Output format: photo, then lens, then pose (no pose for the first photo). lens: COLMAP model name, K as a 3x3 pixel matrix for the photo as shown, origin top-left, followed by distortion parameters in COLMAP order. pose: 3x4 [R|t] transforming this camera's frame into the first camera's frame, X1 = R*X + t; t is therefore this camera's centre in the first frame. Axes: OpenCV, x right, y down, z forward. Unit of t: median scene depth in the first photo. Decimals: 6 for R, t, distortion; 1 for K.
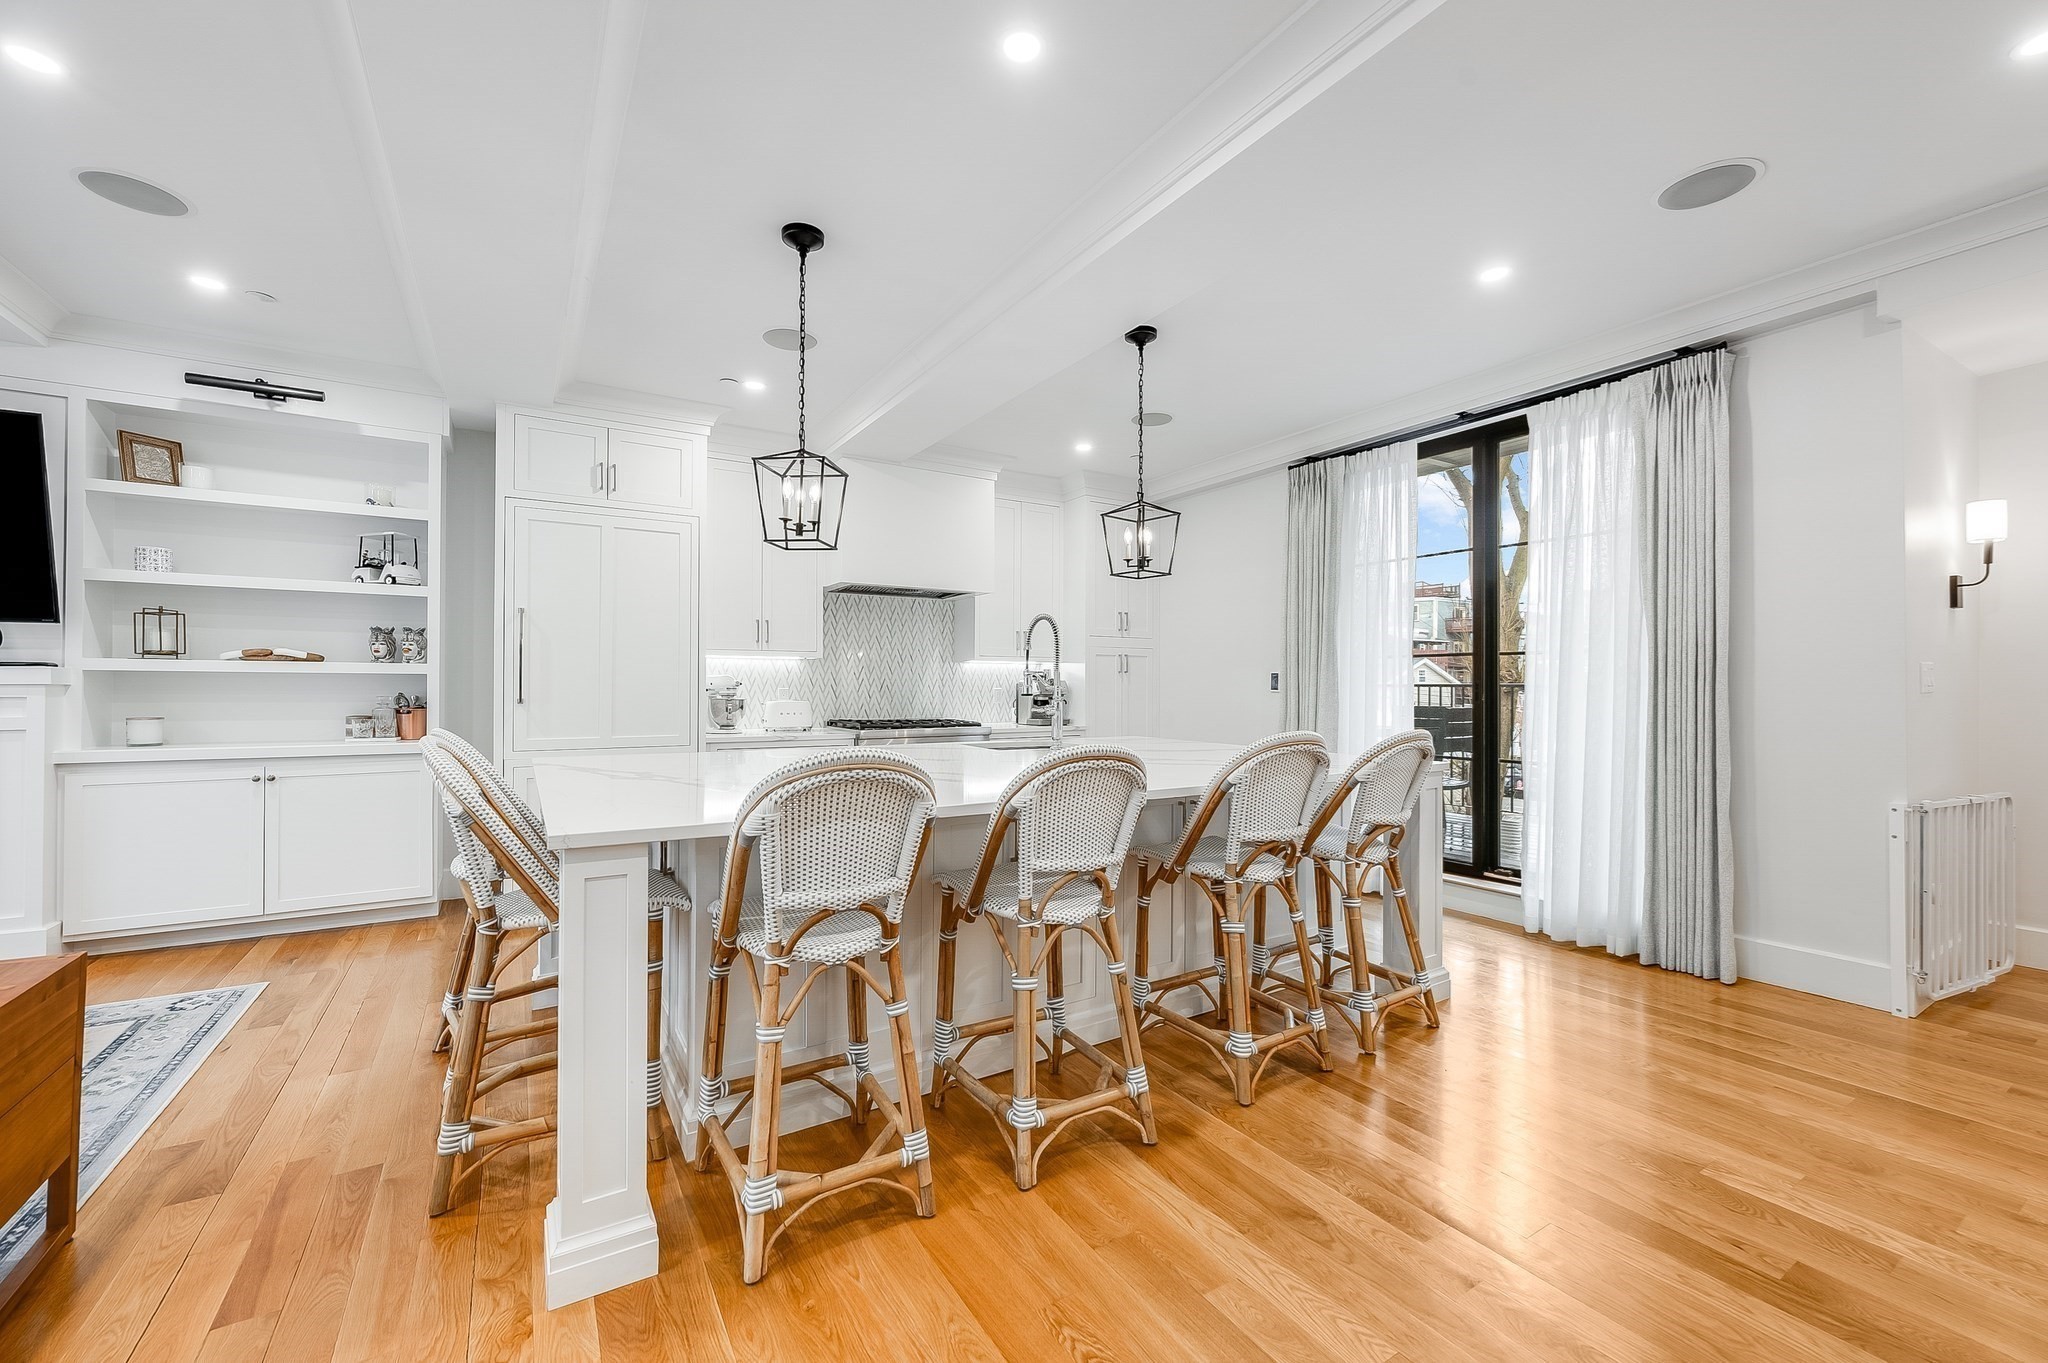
lens RADIAL K [[820.7, 0, 1024.0], [0, 820.7, 681.5], [0, 0, 1]] dist [-0.001036, 0.000323]
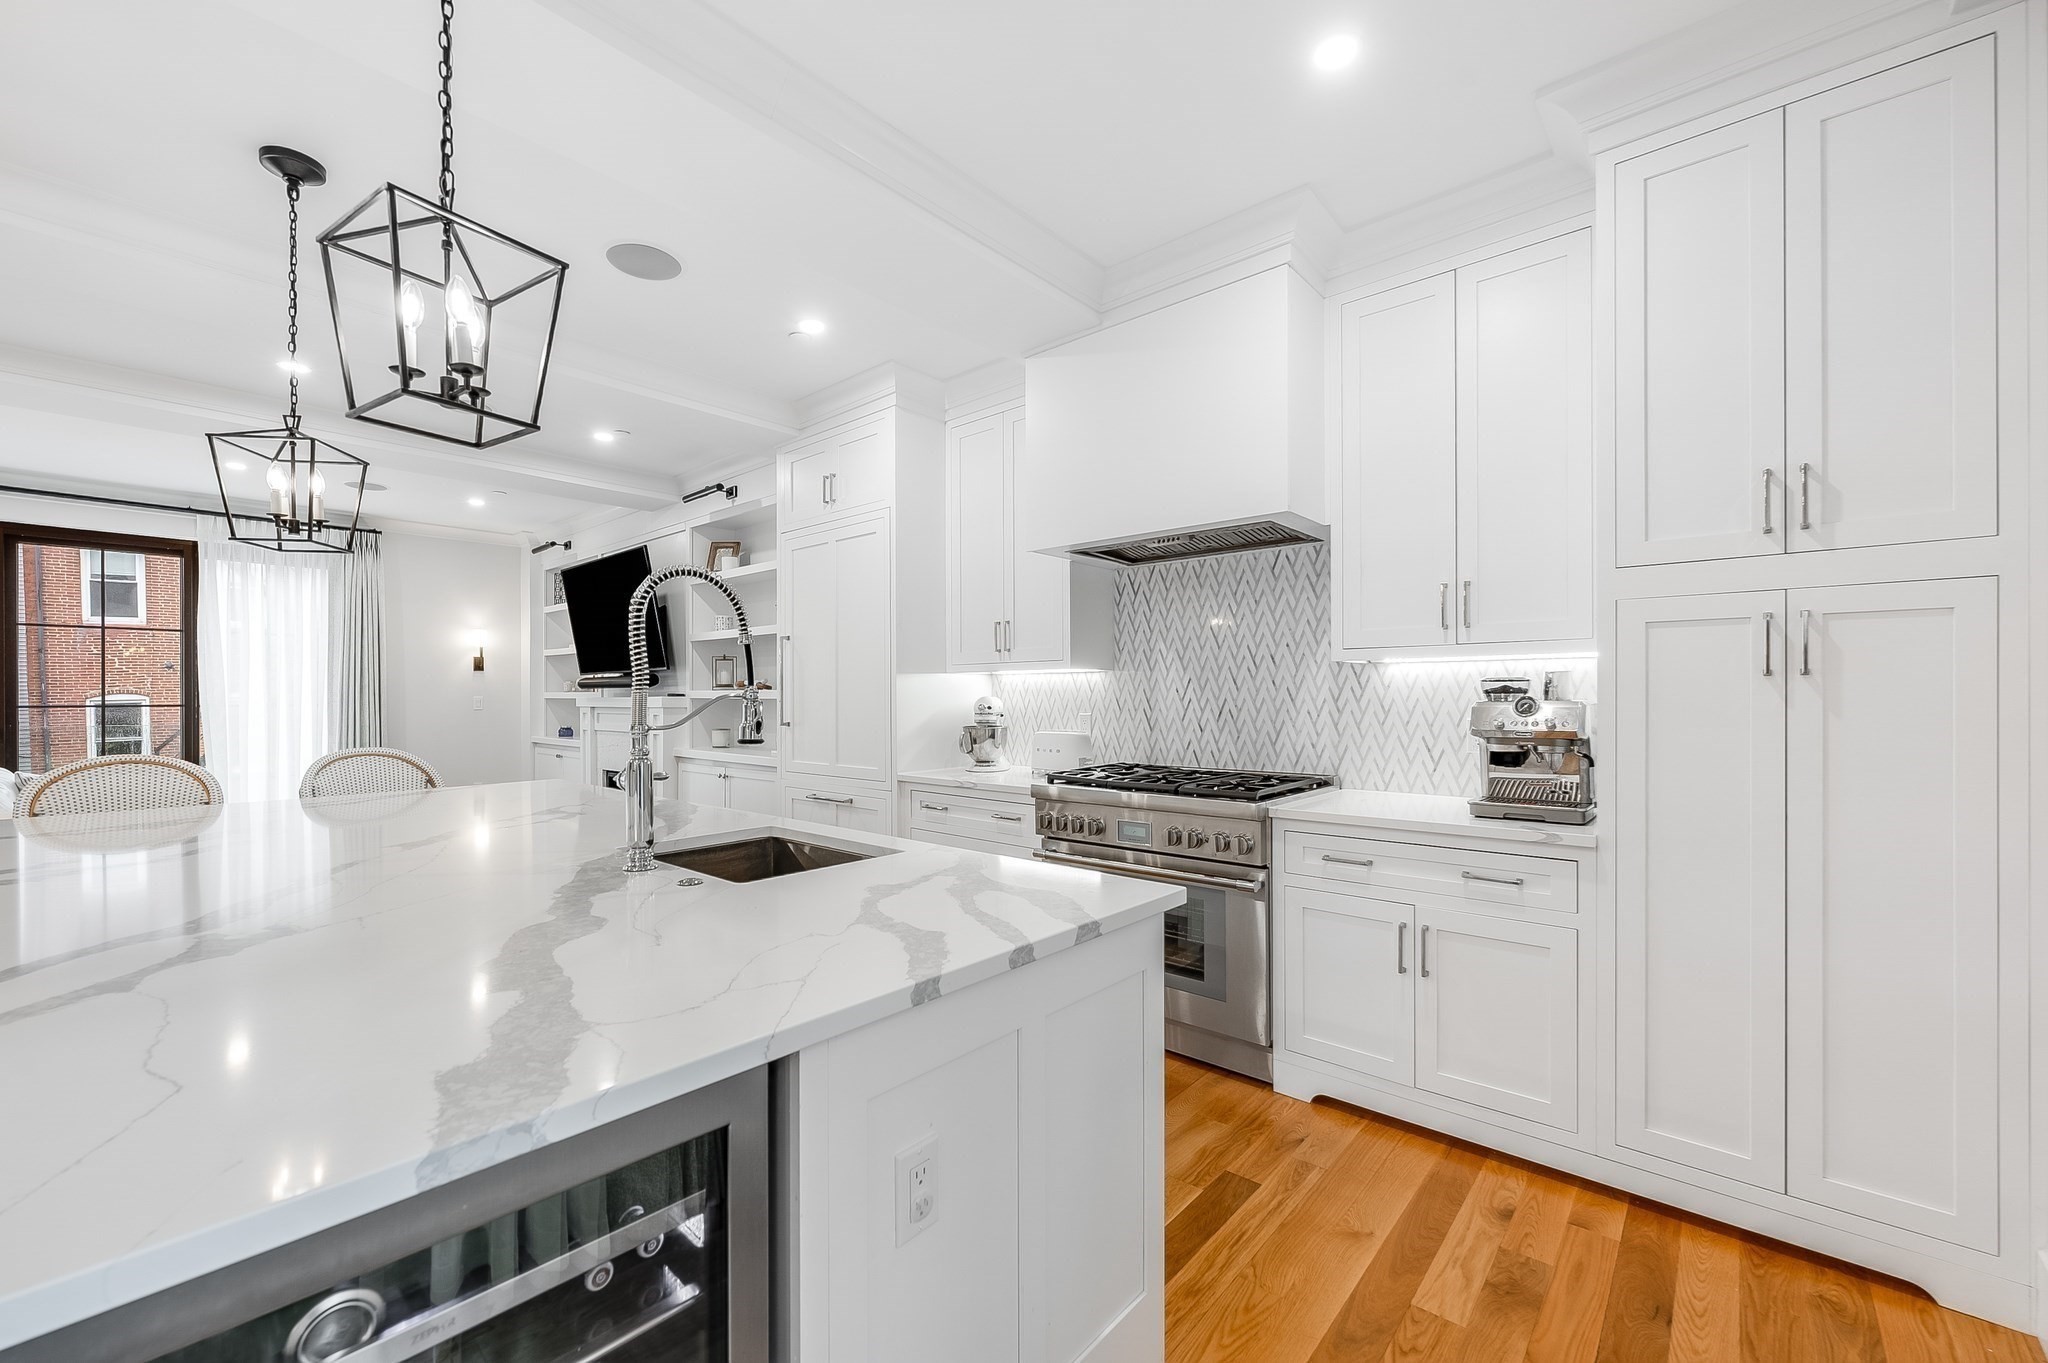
lens RADIAL K [[816.4, 0, 1021.1], [0, 816.4, 688.4], [0, 0, 1]] dist [-0.000973, -0.000109]
pose [[0.293310, -0.013904, -0.955916, 0.522910], [0.008519, 0.999893, -0.011930, -0.007646], [0.955980, -0.004644, 0.293397, 1.079885]]
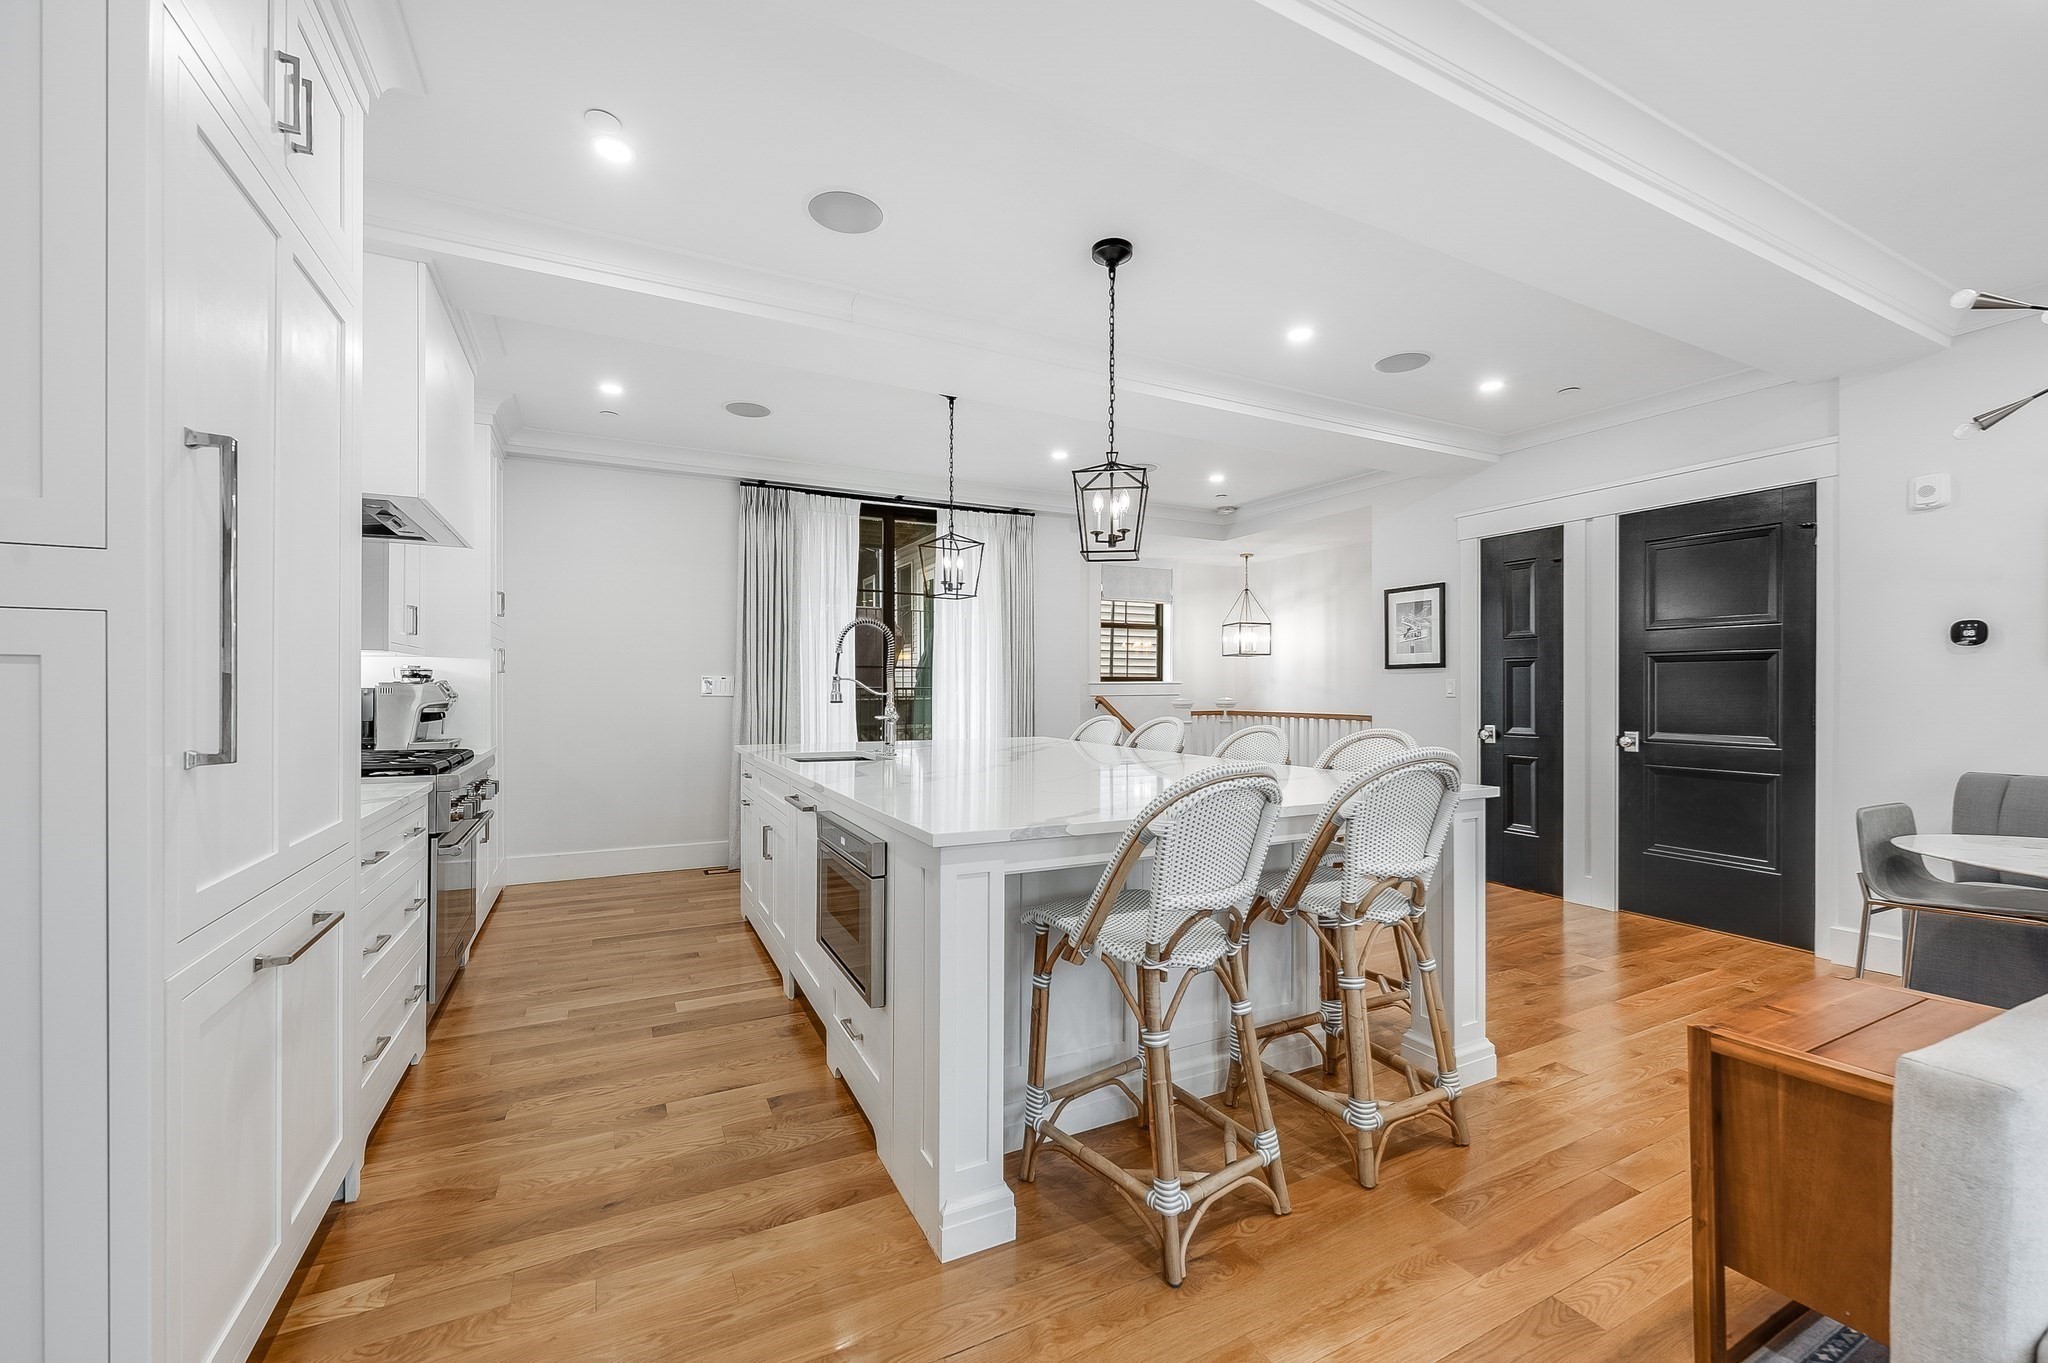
lens RADIAL K [[816.4, 0, 1021.1], [0, 816.4, 688.4], [0, 0, 1]] dist [-0.000973, -0.000109]
pose [[0.085083, -0.002577, 0.996371, -0.960681], [-0.006883, 0.999971, 0.003174, -0.003186], [-0.996350, -0.007128, 0.085063, 0.763093]]
